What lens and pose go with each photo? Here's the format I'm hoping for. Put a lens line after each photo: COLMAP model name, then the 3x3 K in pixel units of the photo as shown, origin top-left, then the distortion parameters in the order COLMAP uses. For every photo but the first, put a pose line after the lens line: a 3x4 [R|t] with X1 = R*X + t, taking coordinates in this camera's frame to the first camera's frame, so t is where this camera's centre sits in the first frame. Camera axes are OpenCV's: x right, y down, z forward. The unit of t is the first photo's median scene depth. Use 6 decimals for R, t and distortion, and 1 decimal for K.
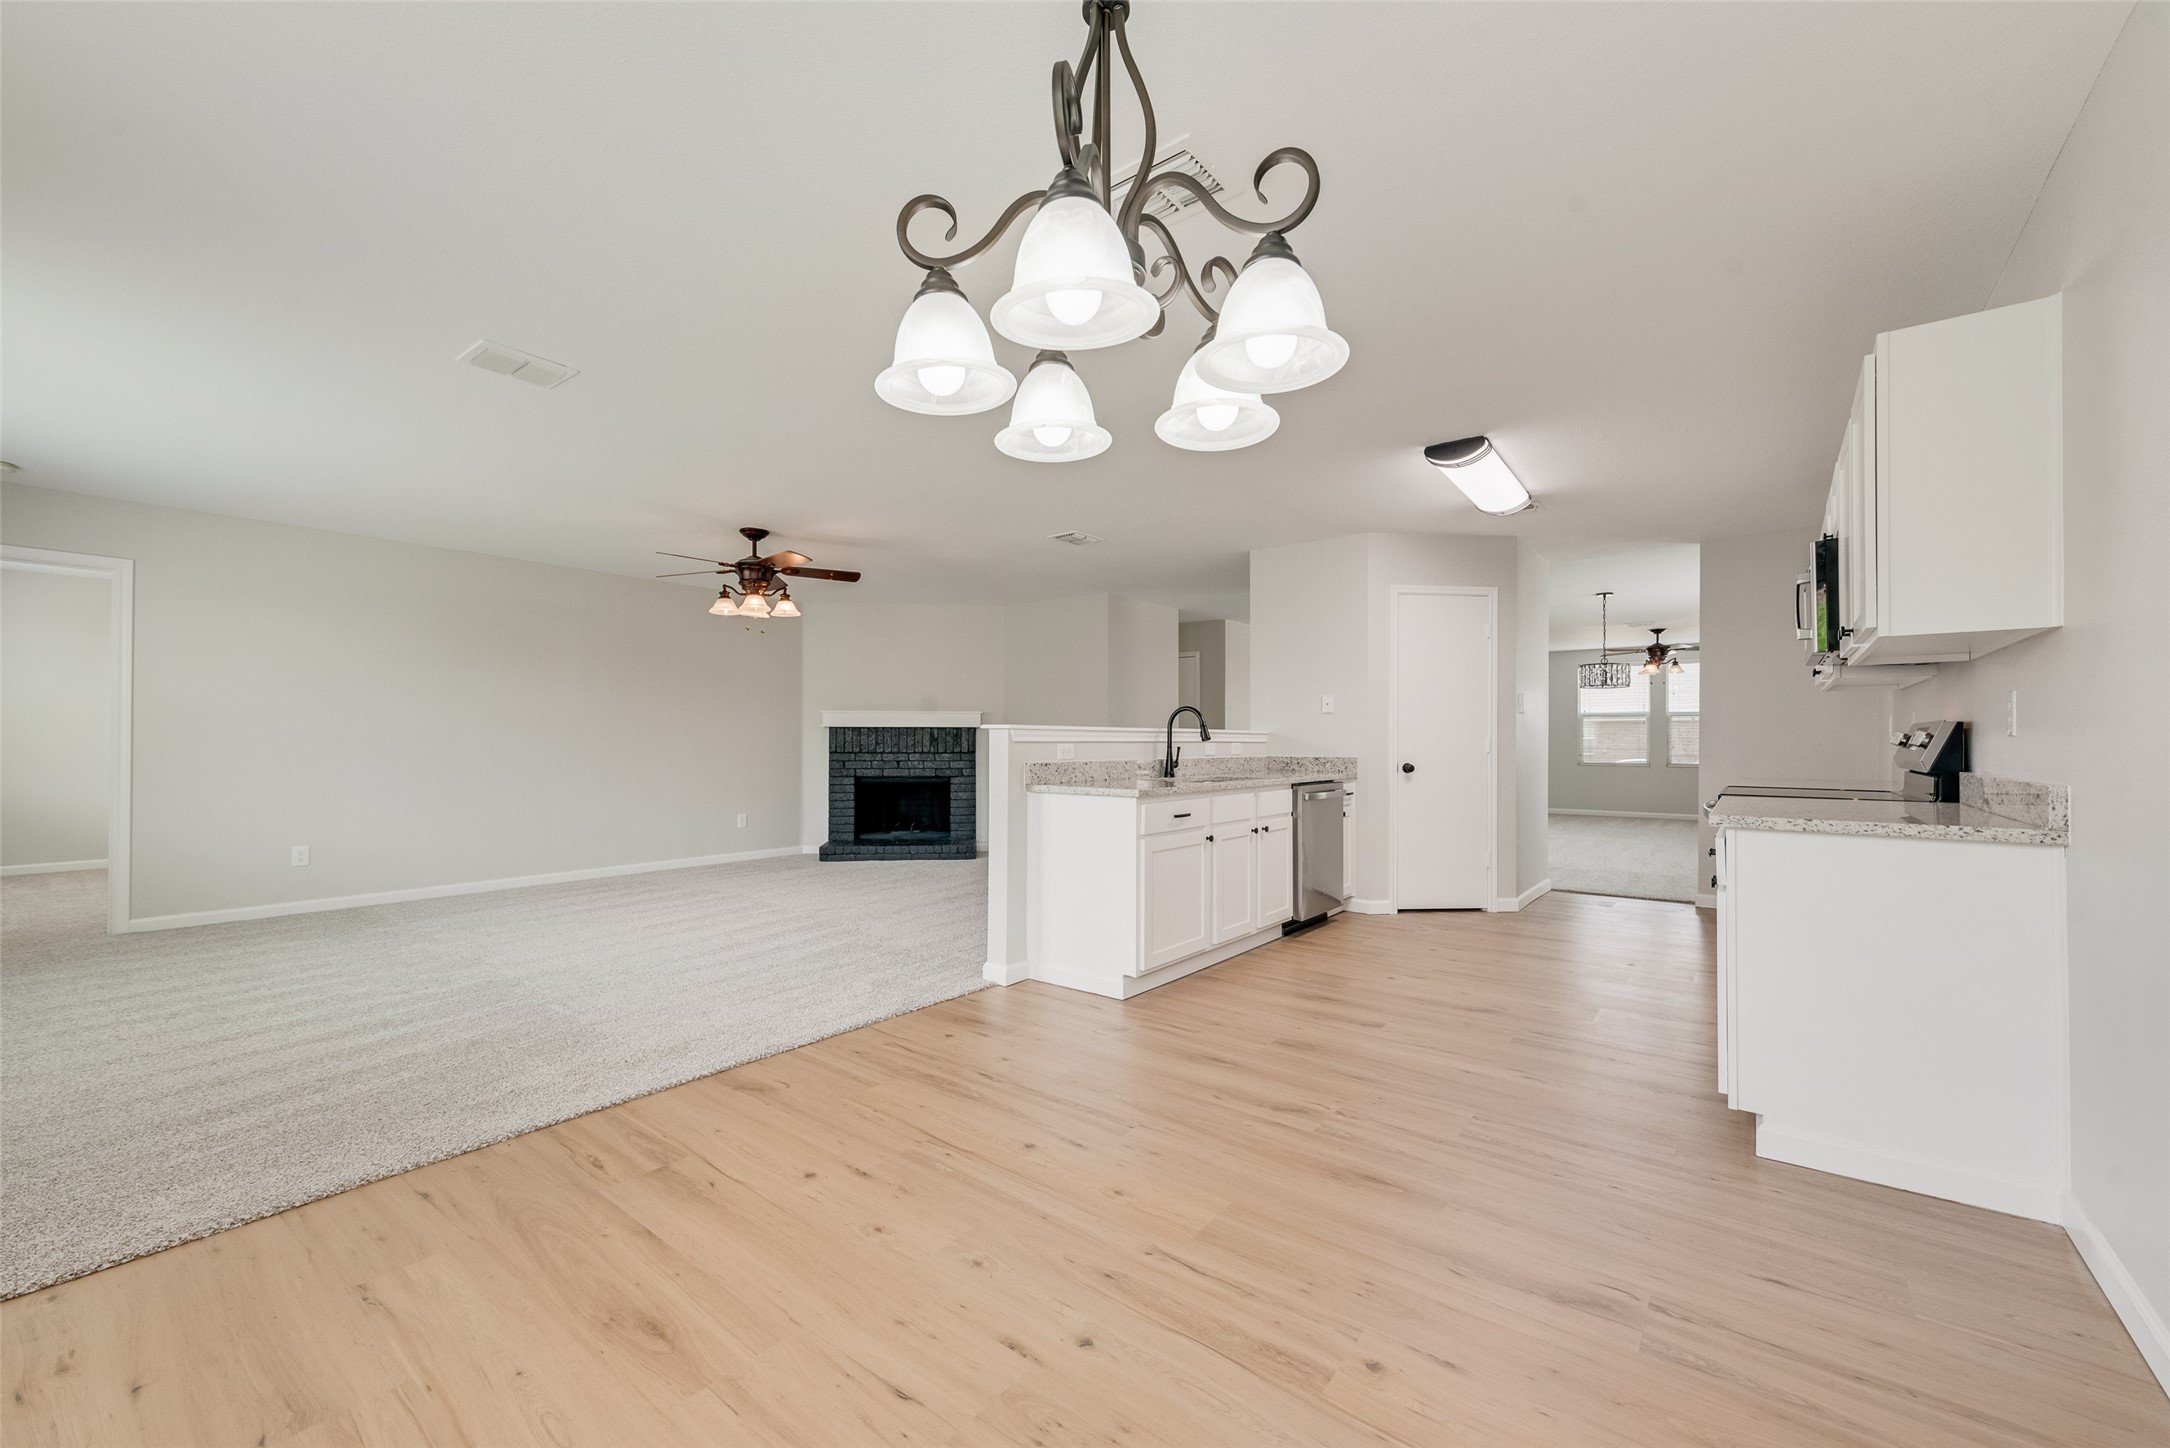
lens RADIAL K [[846.7, 0, 1086.3], [0, 846.7, 734.1], [0, 0, 1]] dist [0.018602, -0.006842]
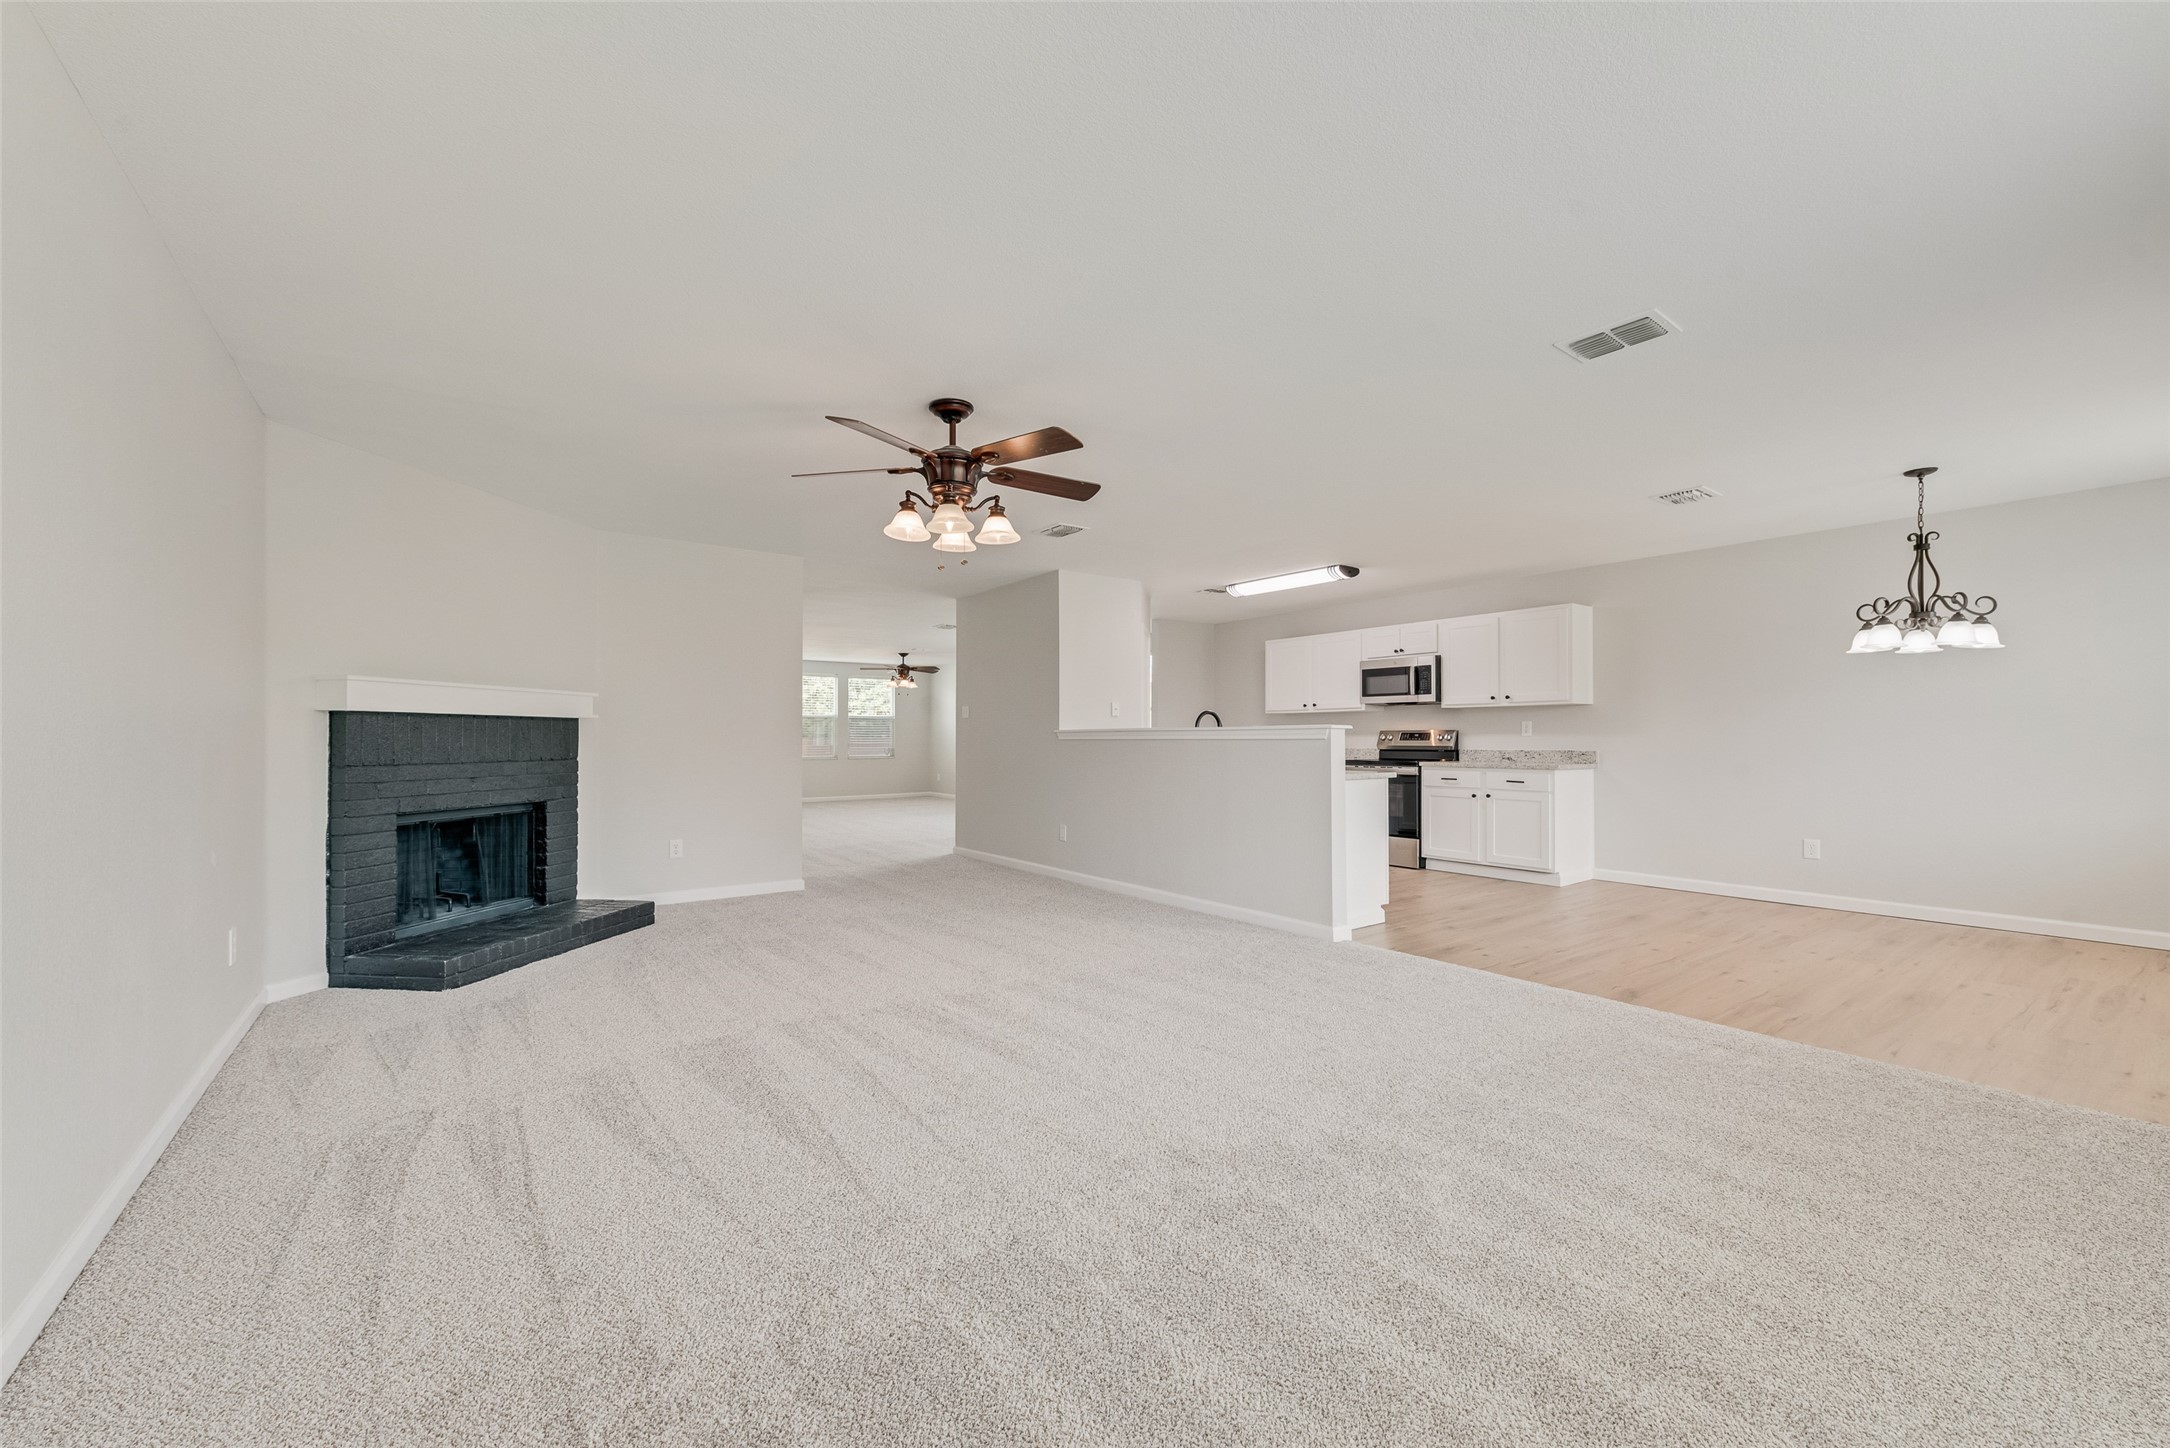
lens RADIAL K [[846.7, 0, 1086.3], [0, 846.7, 734.1], [0, 0, 1]] dist [0.018602, -0.006842]
pose [[0.267217, 0.004401, 0.963626, -0.640163], [-0.007453, 0.999969, -0.002500, 0.002761], [-0.963608, -0.006514, 0.267241, 0.487153]]
